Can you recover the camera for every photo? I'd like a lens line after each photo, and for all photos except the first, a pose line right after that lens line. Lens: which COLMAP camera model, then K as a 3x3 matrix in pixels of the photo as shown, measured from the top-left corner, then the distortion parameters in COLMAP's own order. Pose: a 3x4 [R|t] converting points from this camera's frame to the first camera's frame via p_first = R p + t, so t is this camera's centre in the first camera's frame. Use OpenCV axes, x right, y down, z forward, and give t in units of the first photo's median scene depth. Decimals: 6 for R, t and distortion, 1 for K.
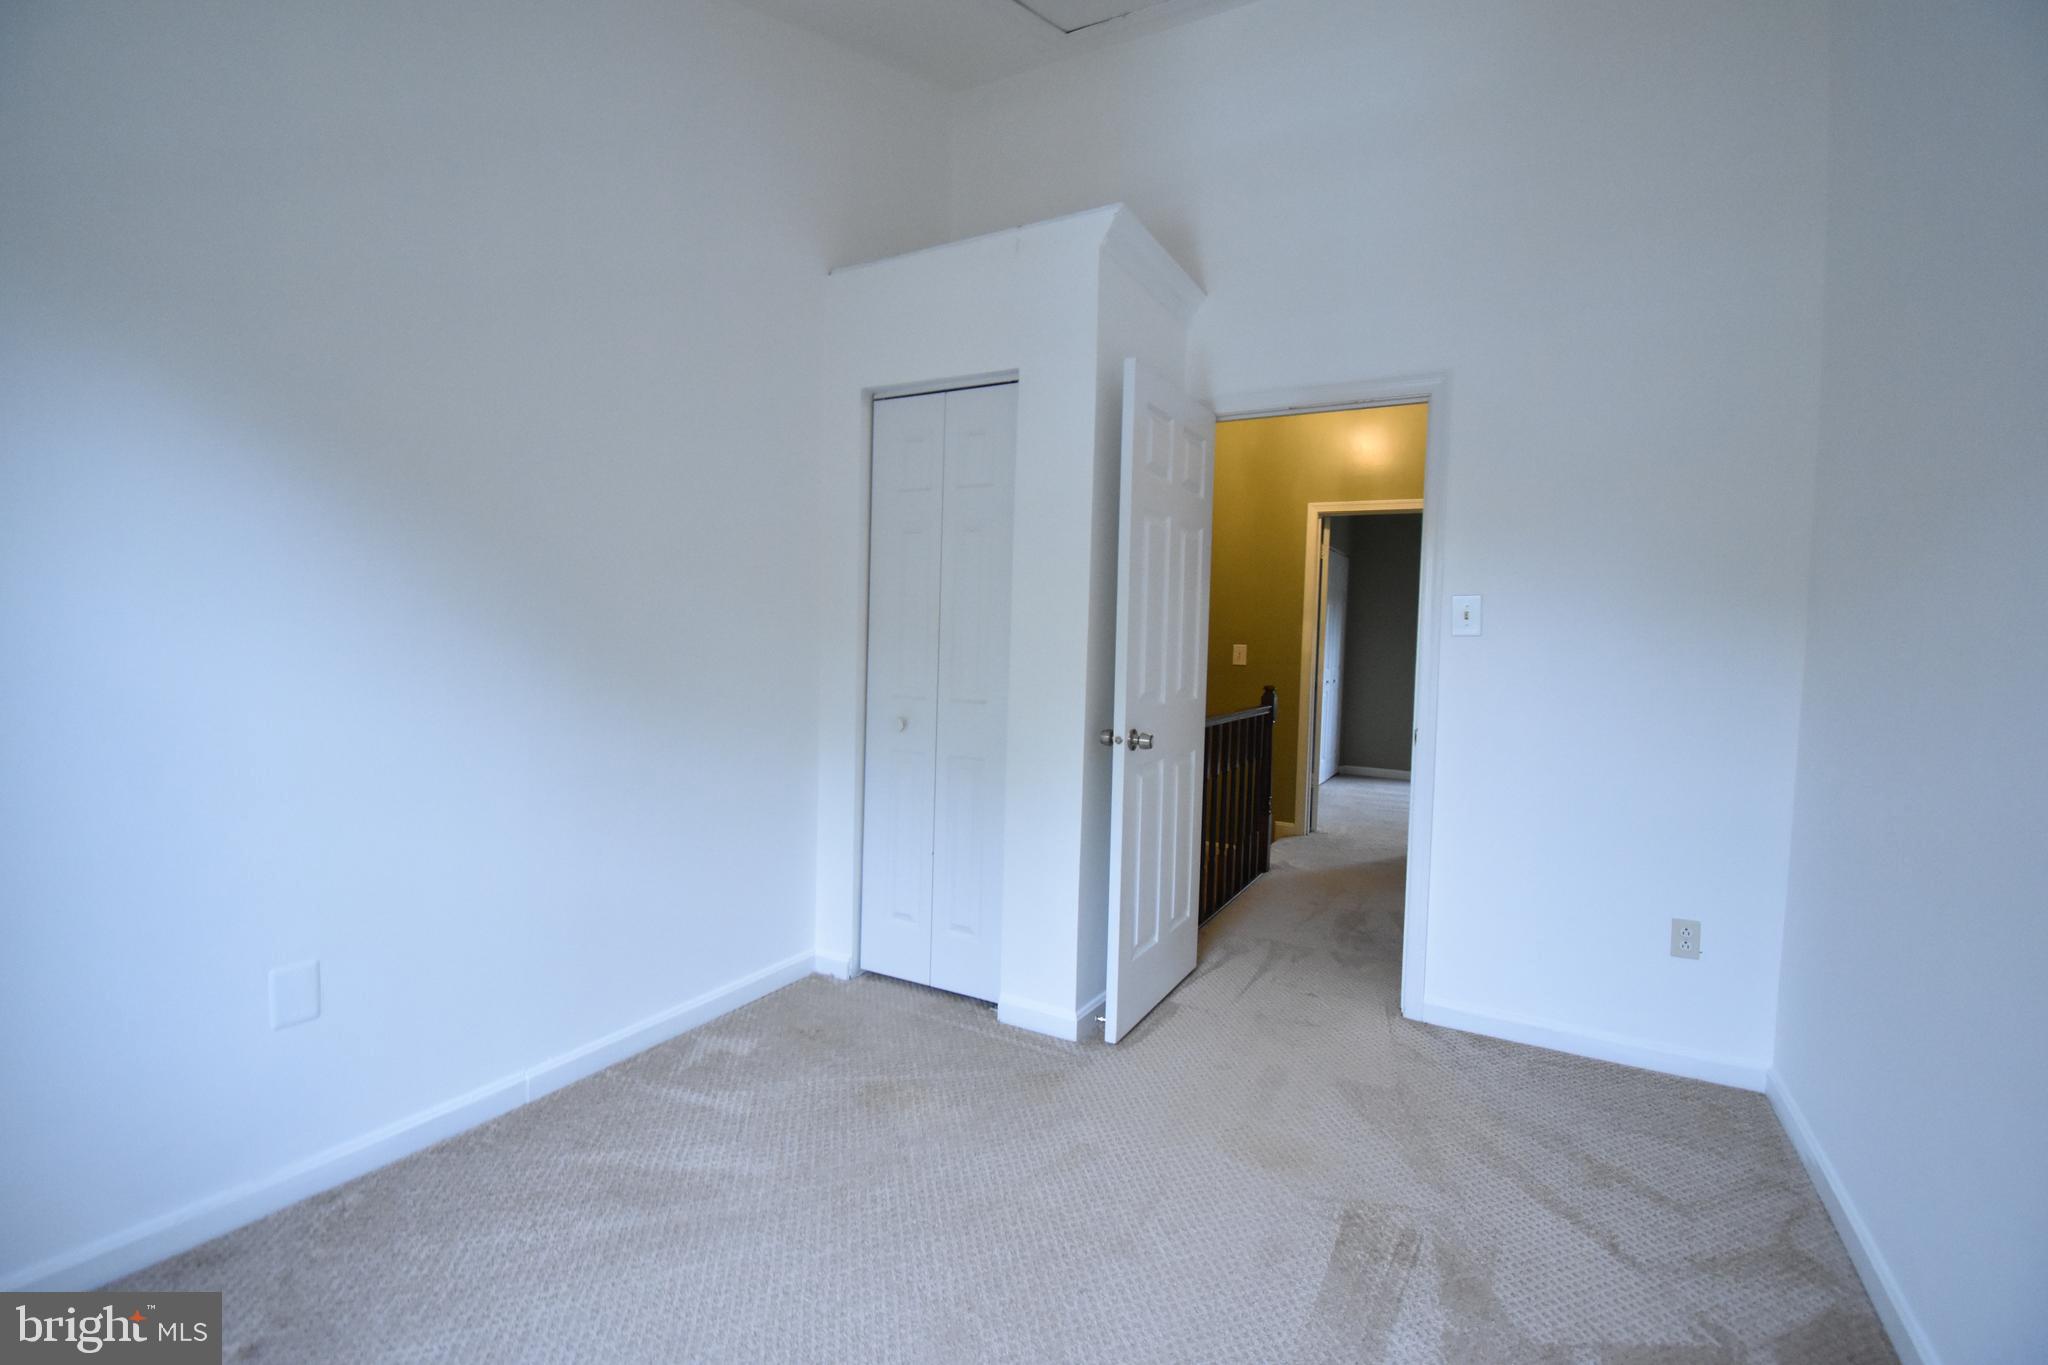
lens RADIAL K [[902.4, 0, 1022.4], [0, 902.4, 675.4], [0, 0, 1]] dist [0.023424, -0.028395]
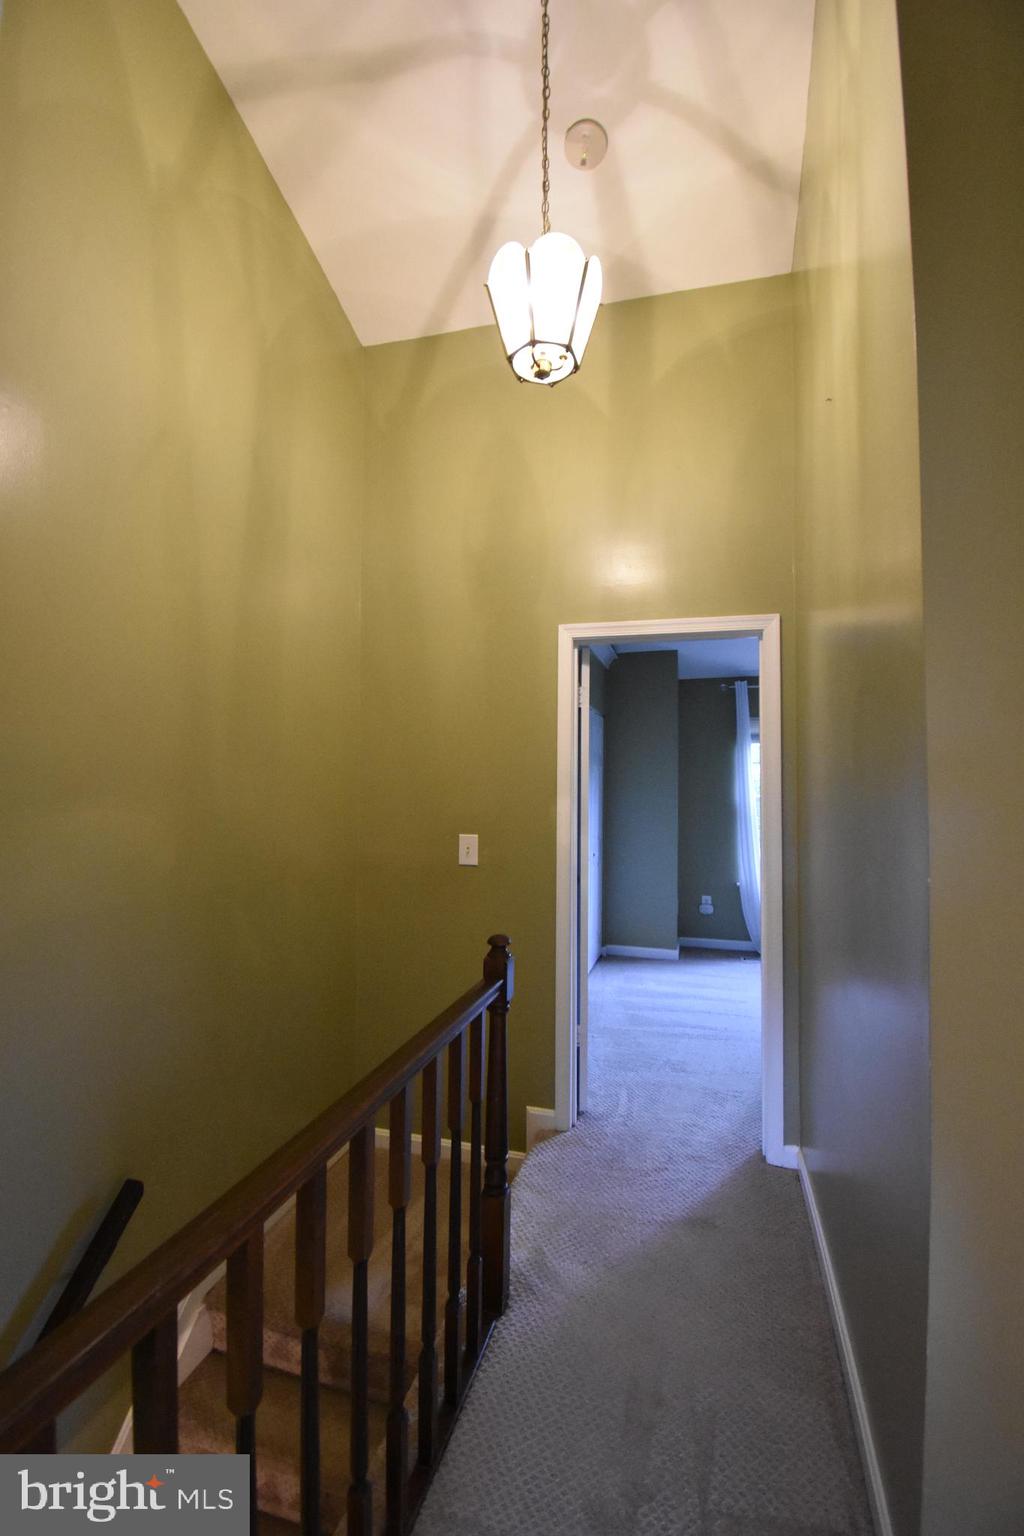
lens RADIAL K [[676.8, 0, 512.0], [0, 676.8, 768.0], [0, 0, 1]] dist [0.023424, -0.028395]
pose [[0.973840, -0.014628, 0.226765, 0.163548], [0.028609, 0.997878, -0.058488, -0.054629], [-0.225428, 0.063445, 0.972192, 0.515419]]
